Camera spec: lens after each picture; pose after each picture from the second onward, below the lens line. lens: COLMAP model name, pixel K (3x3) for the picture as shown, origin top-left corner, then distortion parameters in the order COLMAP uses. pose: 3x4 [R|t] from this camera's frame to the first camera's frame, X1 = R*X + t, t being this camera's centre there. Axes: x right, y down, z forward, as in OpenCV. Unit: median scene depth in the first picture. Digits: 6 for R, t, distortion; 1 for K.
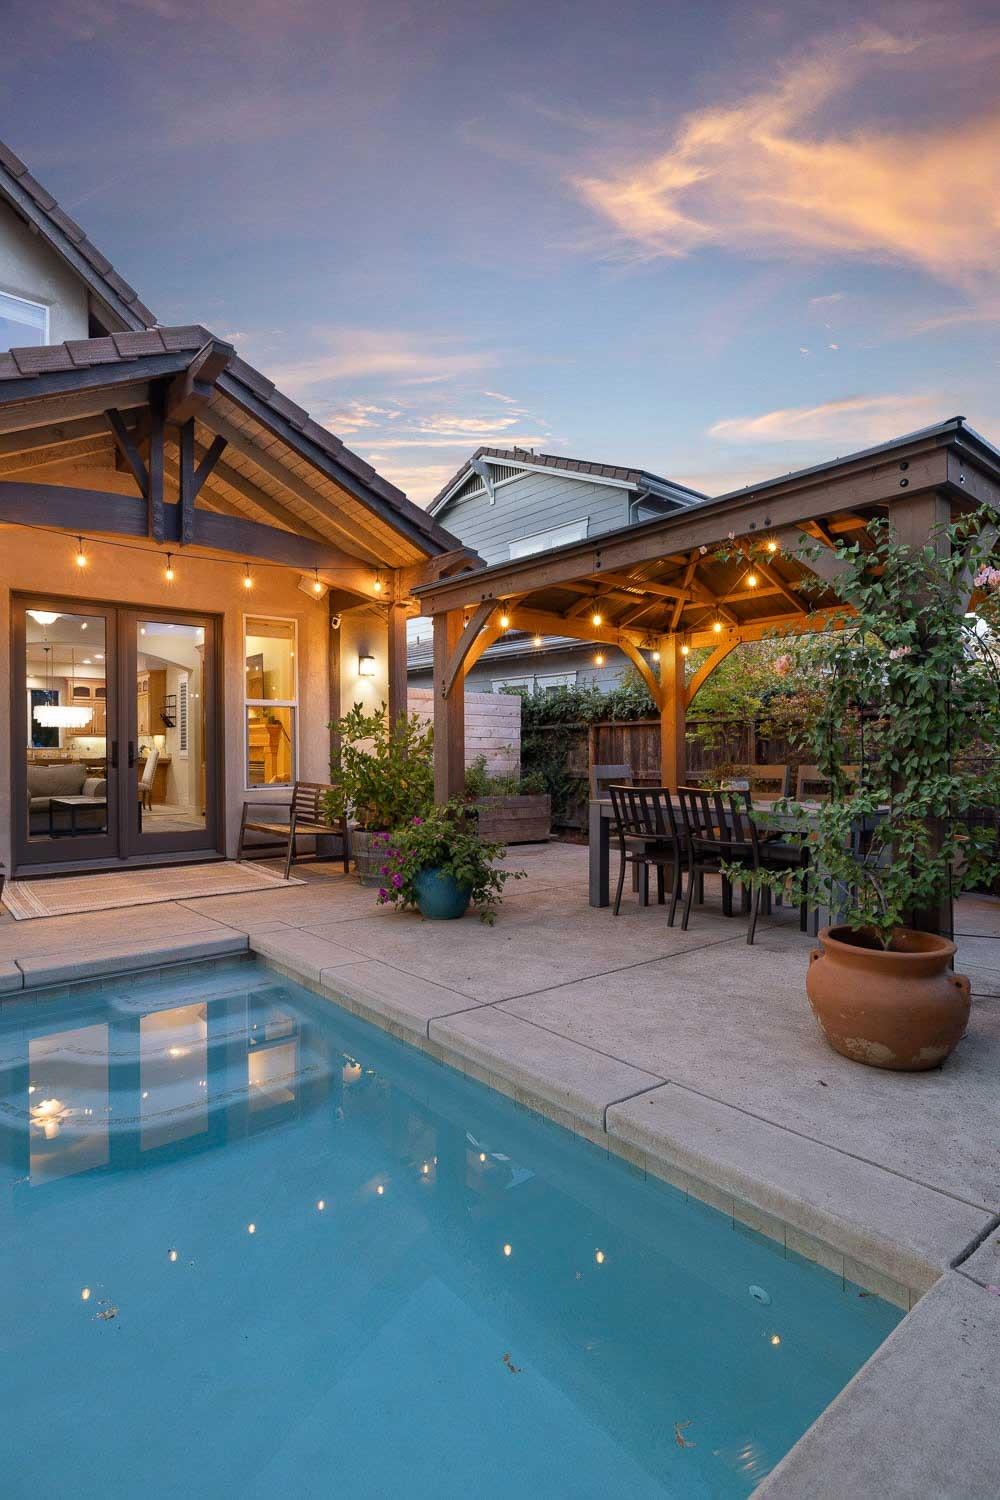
lens RADIAL K [[751.1, 0, 500.9], [0, 751.1, 752.6], [0, 0, 1]] dist [0.000658, 0.000216]
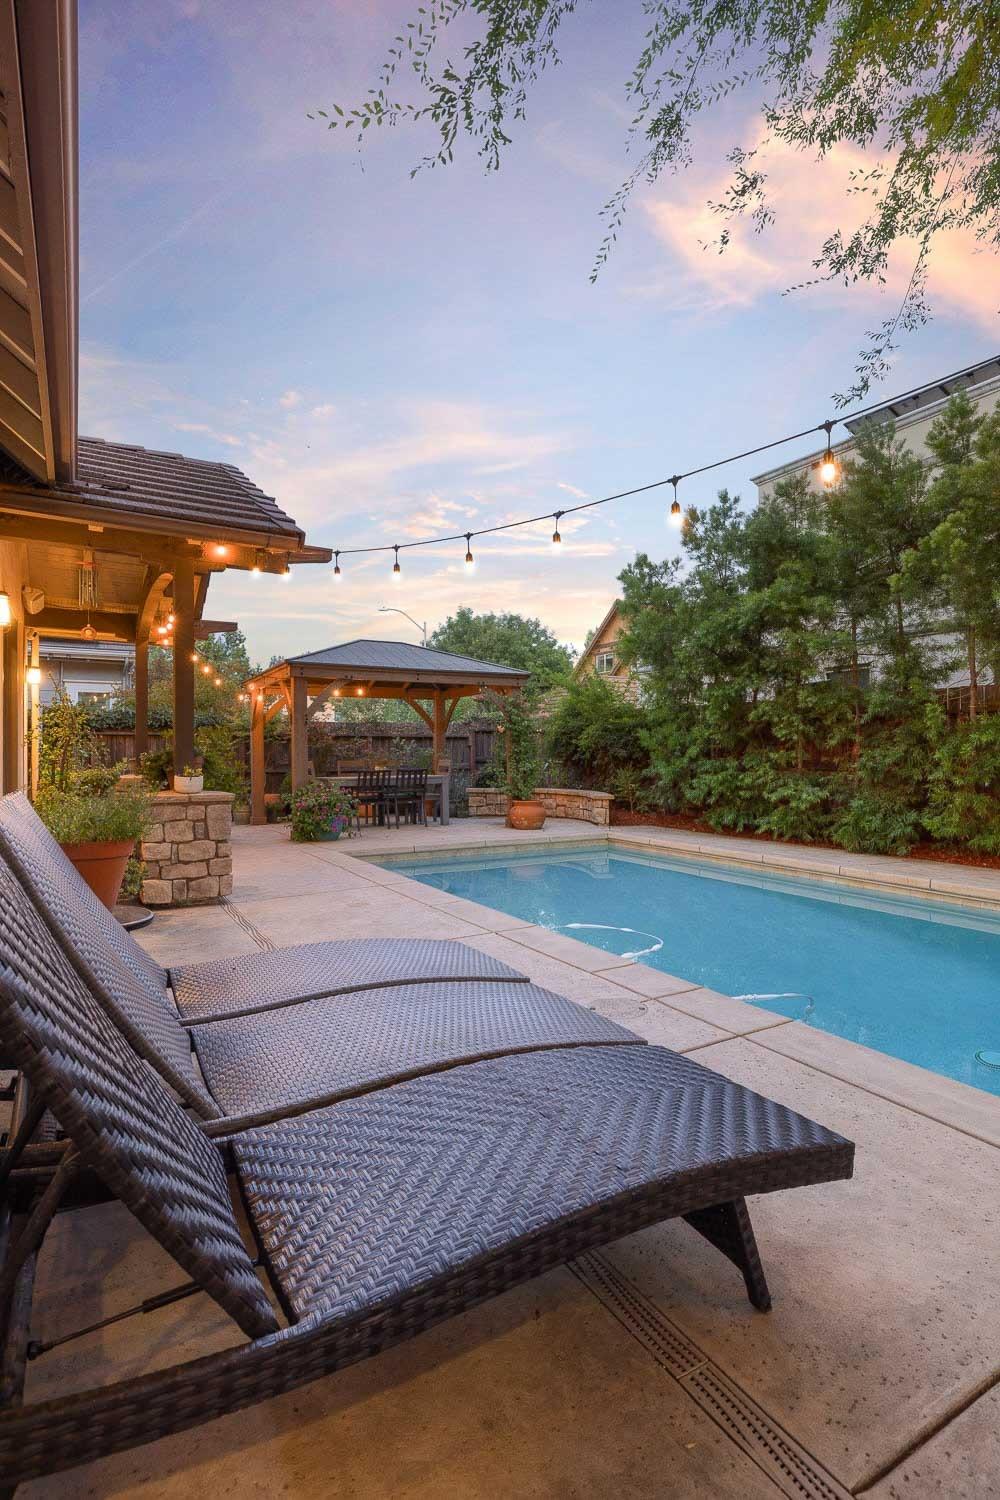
lens RADIAL K [[751.1, 0, 500.9], [0, 751.1, 752.6], [0, 0, 1]] dist [0.000658, 0.000216]
pose [[0.188303, 0.003485, 0.982105, -1.350664], [0.003274, 0.999986, -0.004176, 0.004187], [-0.982106, 0.004002, 0.188289, 0.152954]]
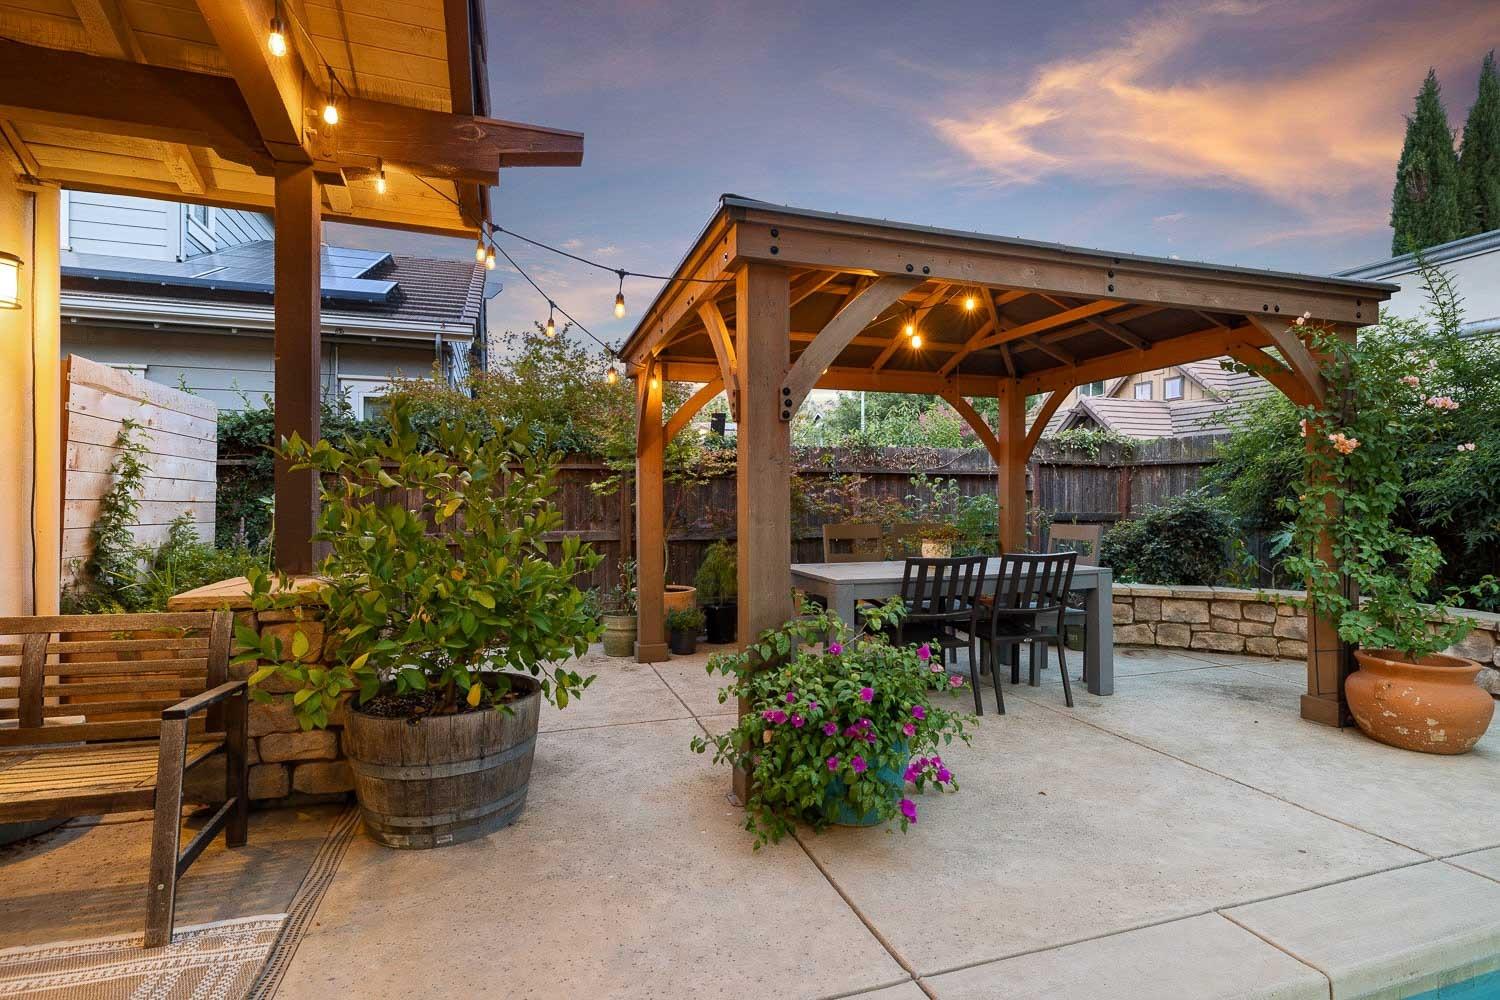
lens RADIAL K [[724.0, 0, 750.0], [0, 724.0, 500.0], [0, 0, 1]] dist [-0.001877, -0.000507]
pose [[0.380013, 0.001998, 0.924979, -0.441603], [-0.005185, 0.999987, -0.000029, -0.010380], [-0.924967, -0.004785, 0.380018, 0.631625]]
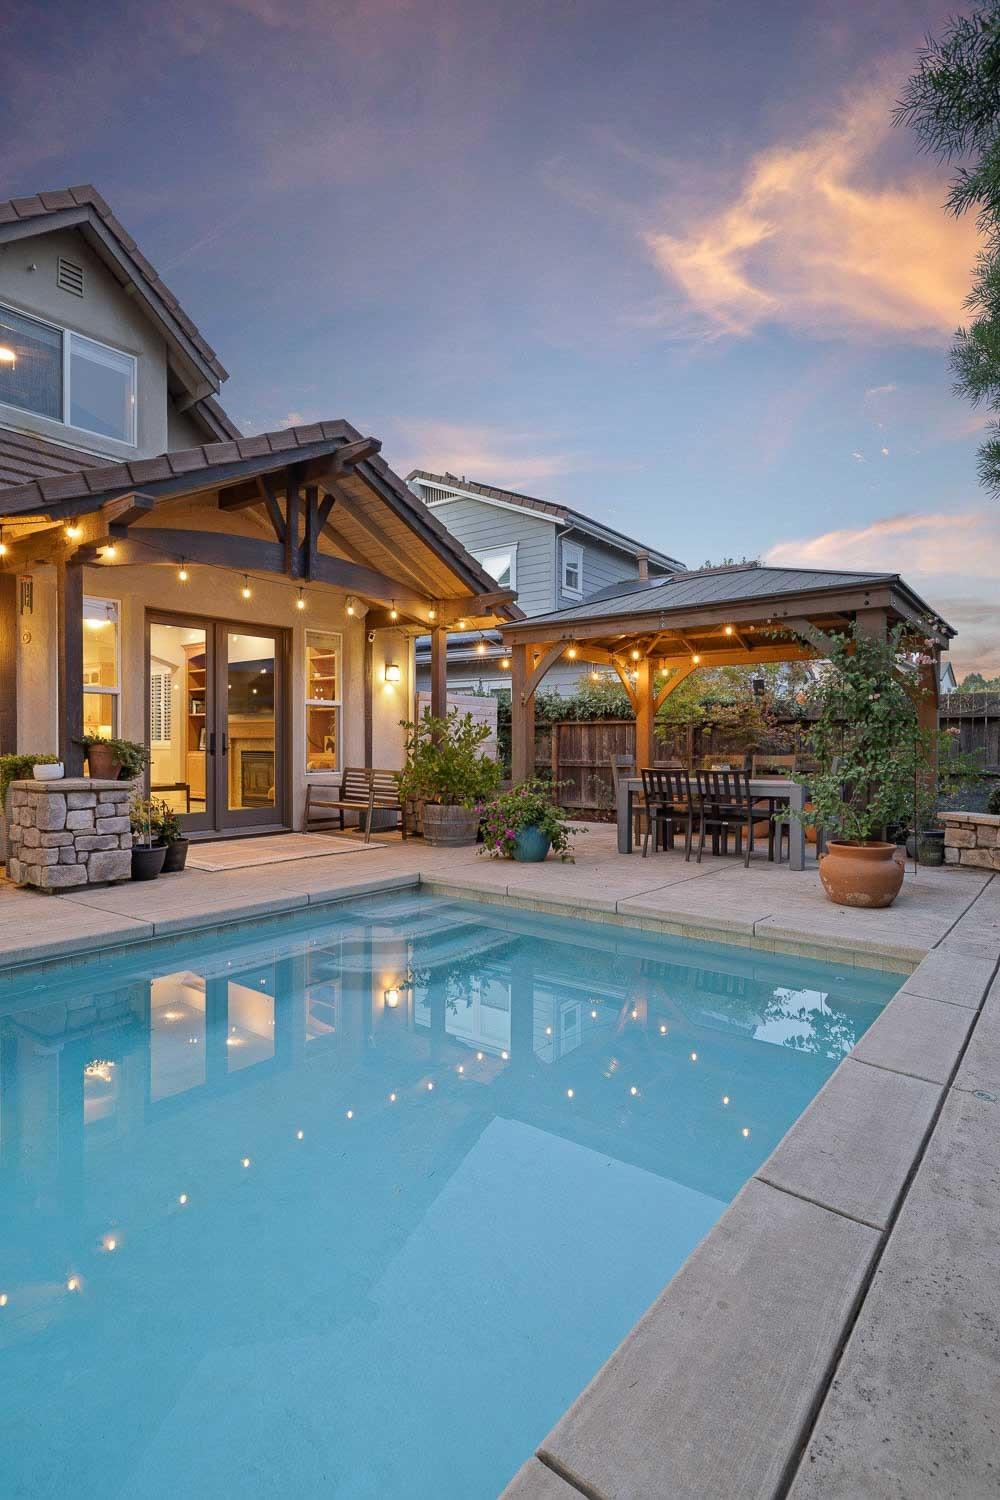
lens RADIAL K [[748.8, 0, 500.0], [0, 748.8, 750.0], [0, 0, 1]] dist [-0.001768, -0.000196]
pose [[0.978513, 0.006585, 0.206082, -0.310429], [-0.007822, 0.999956, 0.005186, 0.001933], [-0.206038, -0.006686, 0.978521, -0.267997]]
